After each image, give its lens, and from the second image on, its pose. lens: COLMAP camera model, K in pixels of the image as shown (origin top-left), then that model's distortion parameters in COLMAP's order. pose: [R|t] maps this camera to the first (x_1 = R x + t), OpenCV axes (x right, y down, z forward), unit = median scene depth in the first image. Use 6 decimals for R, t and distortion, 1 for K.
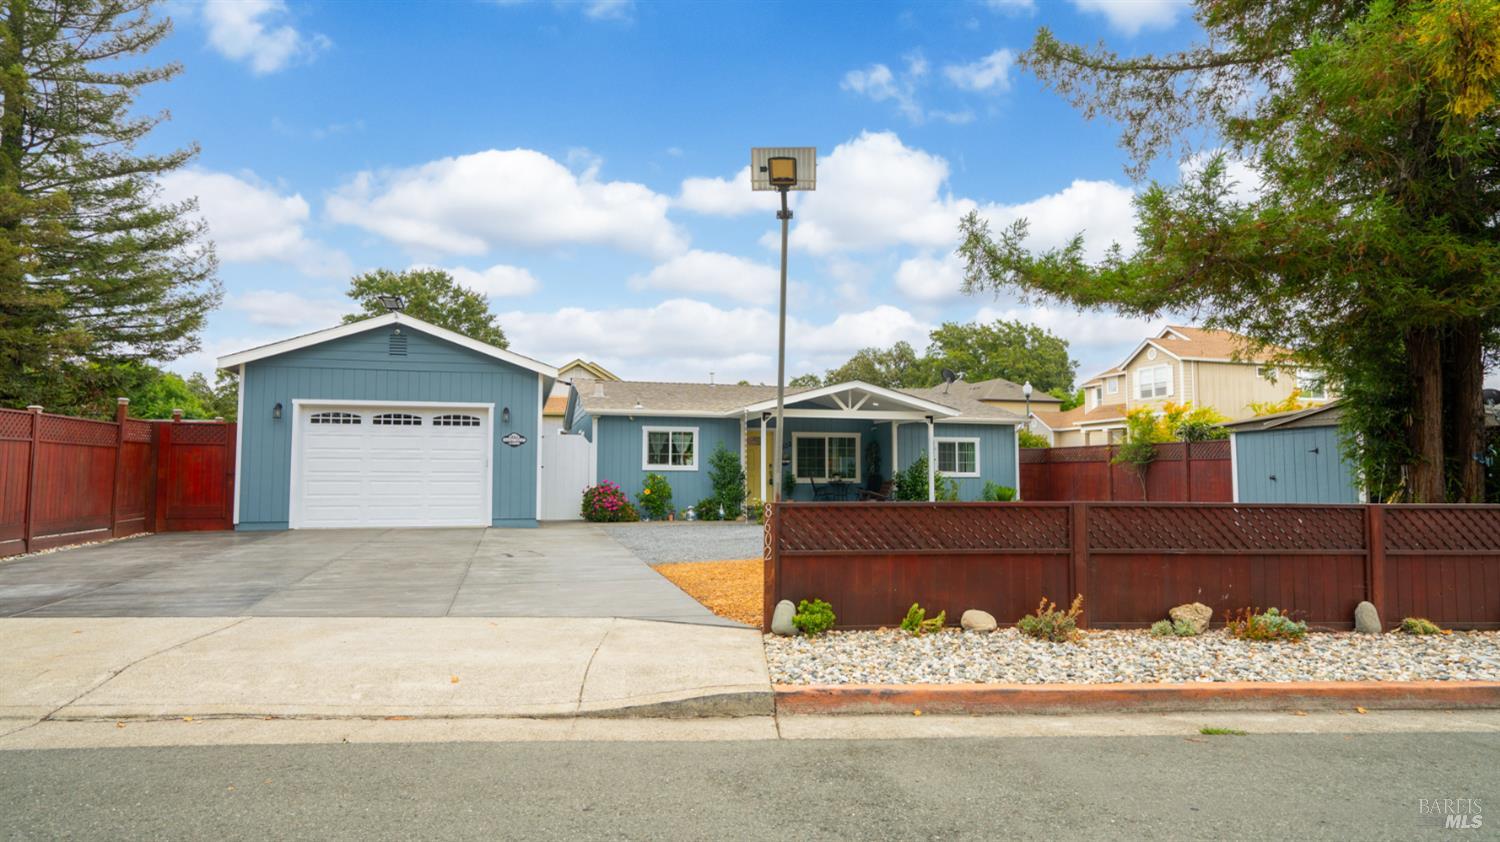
lens RADIAL K [[839.2, 0, 750.0], [0, 839.2, 421.0], [0, 0, 1]] dist [-0.007756, 0.000893]
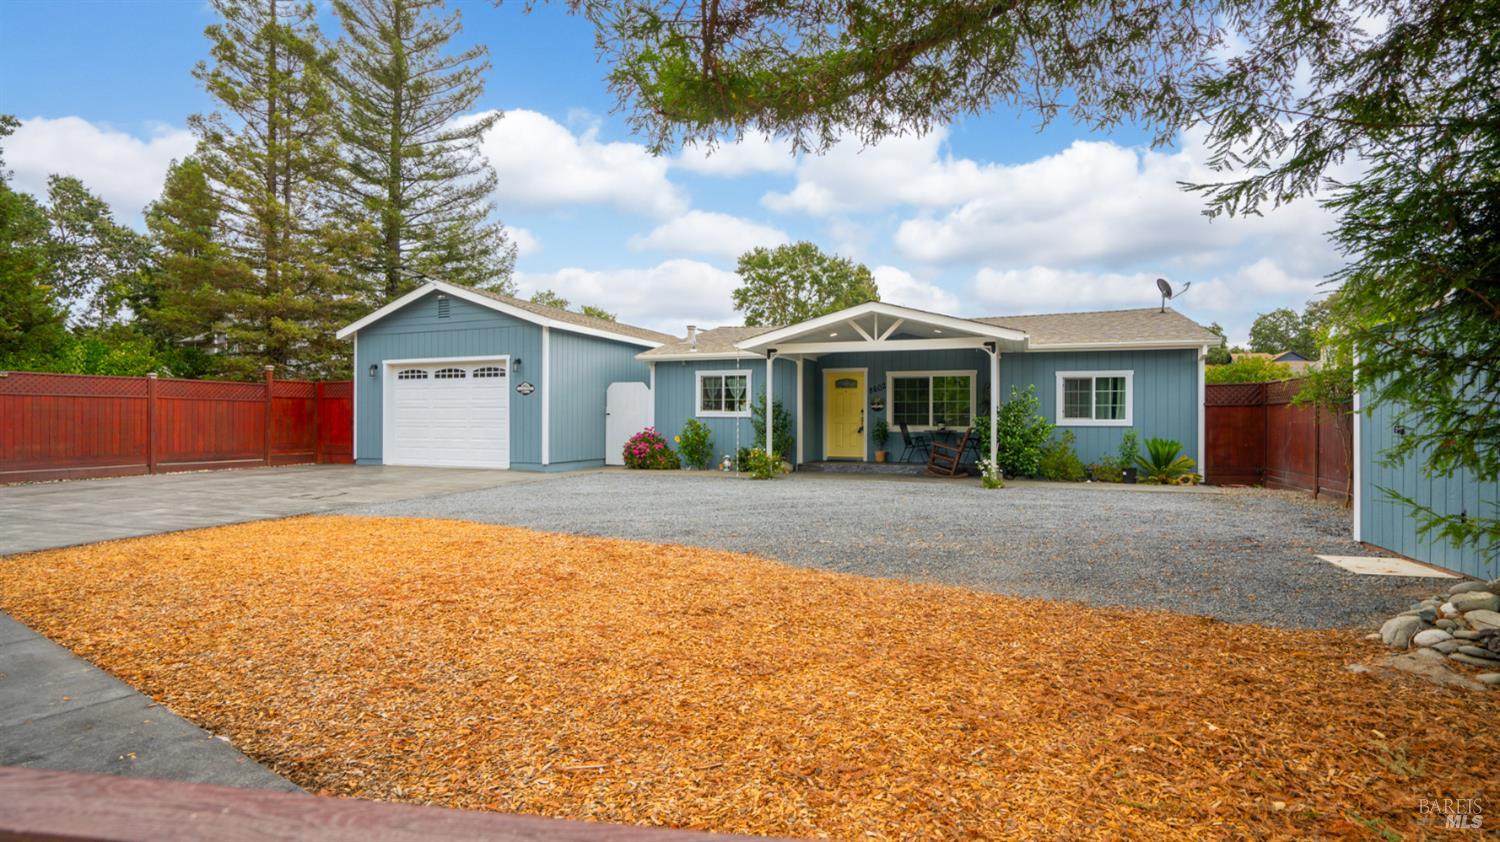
lens RADIAL K [[741.7, 0, 750.0], [0, 741.7, 421.0], [0, 0, 1]] dist [-0.037850, 0.001204]
pose [[0.806025, 0.001549, -0.591880, 0.427262], [0.035711, 0.998047, 0.051244, 0.021998], [0.590803, -0.062440, 0.804396, 0.351122]]
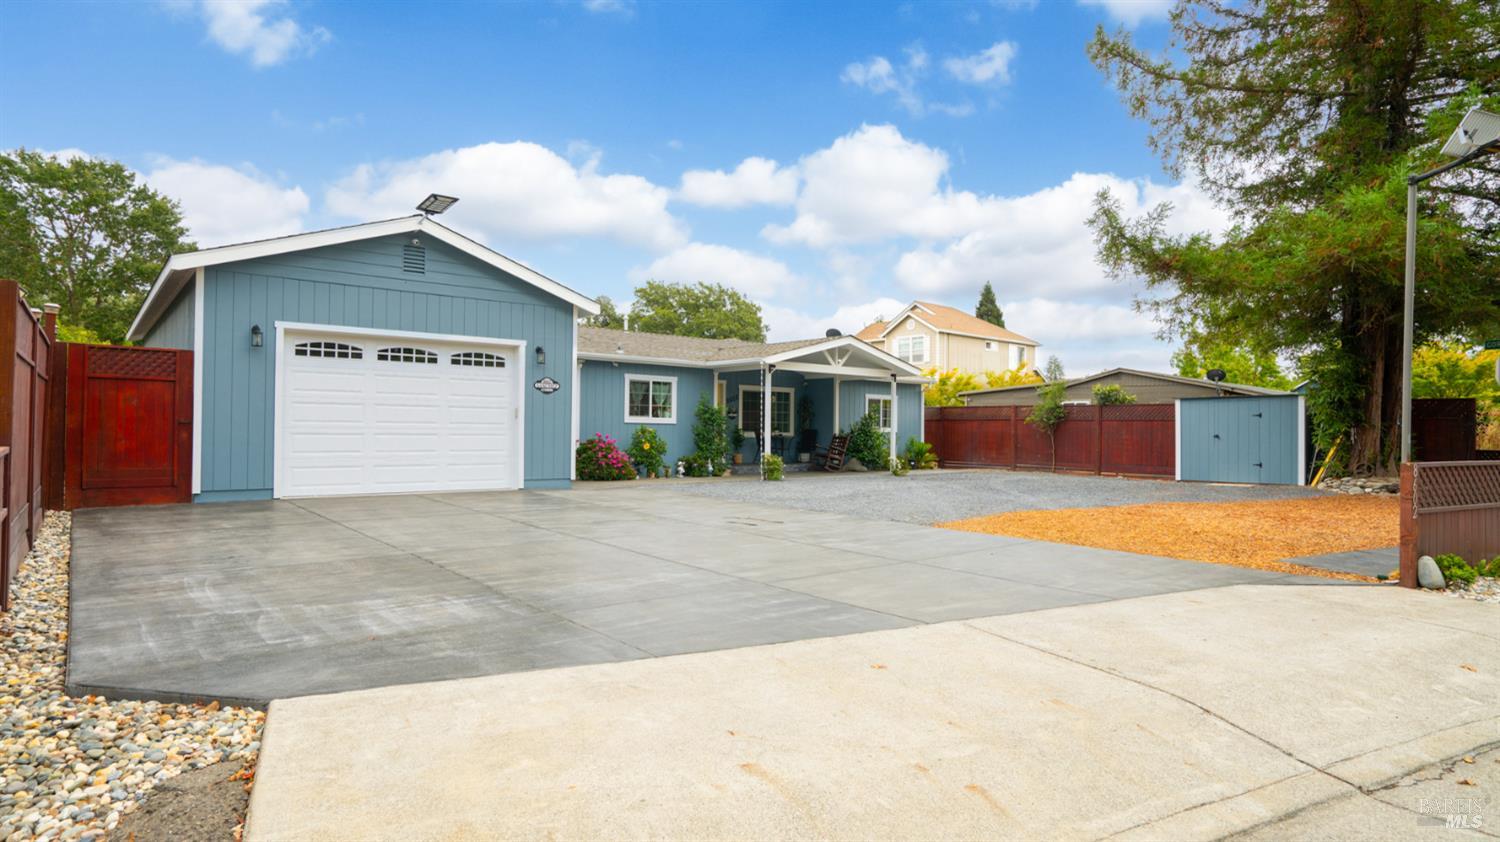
lens RADIAL K [[807.7, 0, 750.0], [0, 807.7, 421.0], [0, 0, 1]] dist [-0.015918, -0.000144]
pose [[0.910778, 0.013038, 0.412691, -0.364908], [-0.037107, 0.998041, 0.050363, 0.008037], [-0.411226, -0.061183, 0.909478, 0.152982]]
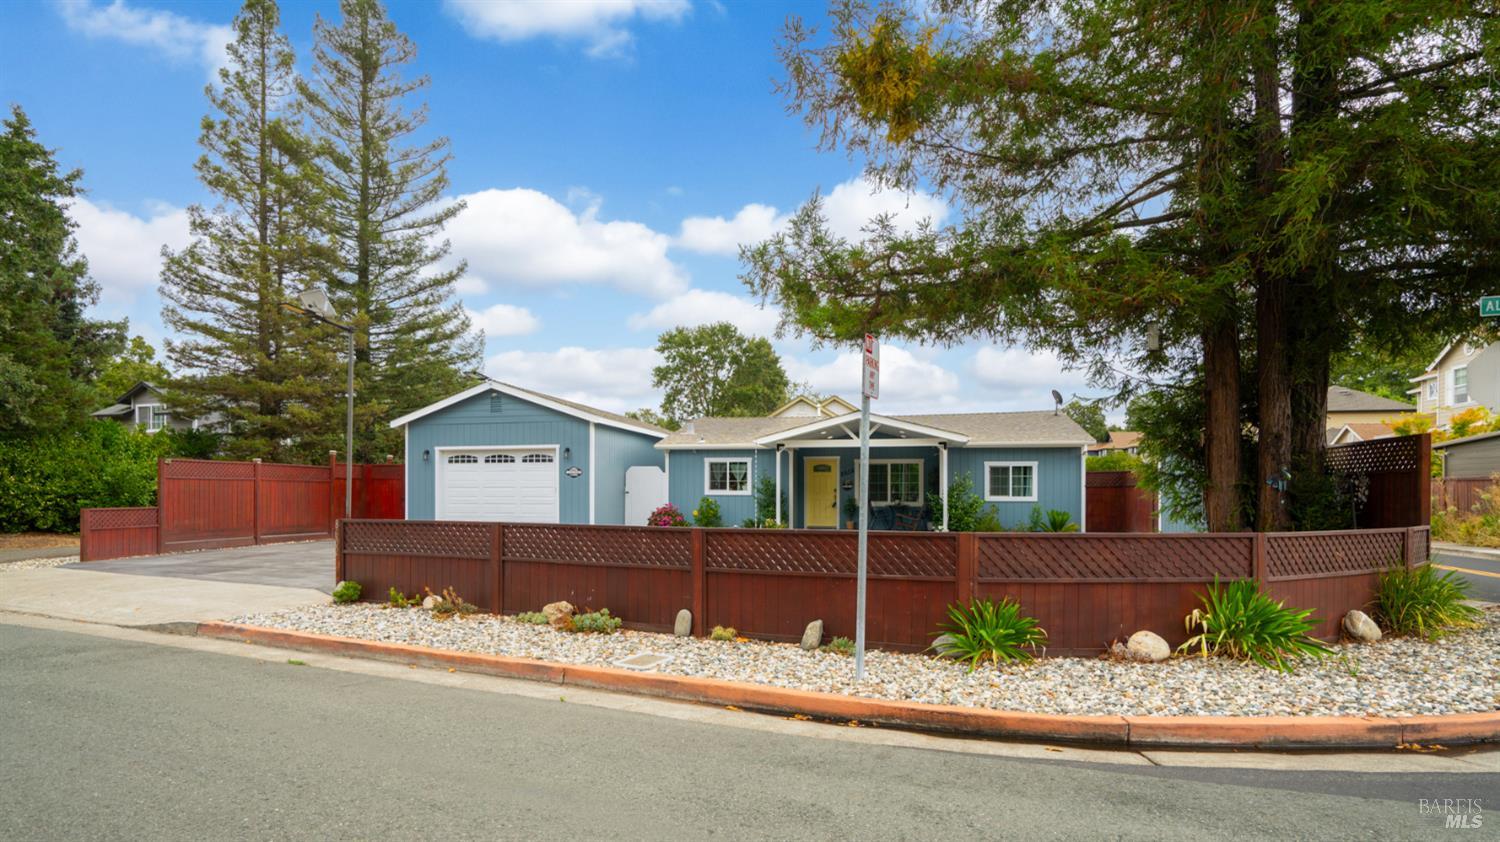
lens RADIAL K [[805.5, 0, 752.2], [0, 805.5, 498.4], [0, 0, 1]] dist [-0.035446, -0.000421]
pose [[0.890483, 0.001160, -0.455016, 0.454453], [0.029124, 0.997801, 0.059541, -0.002708], [0.454084, -0.066272, 0.888491, 0.011514]]
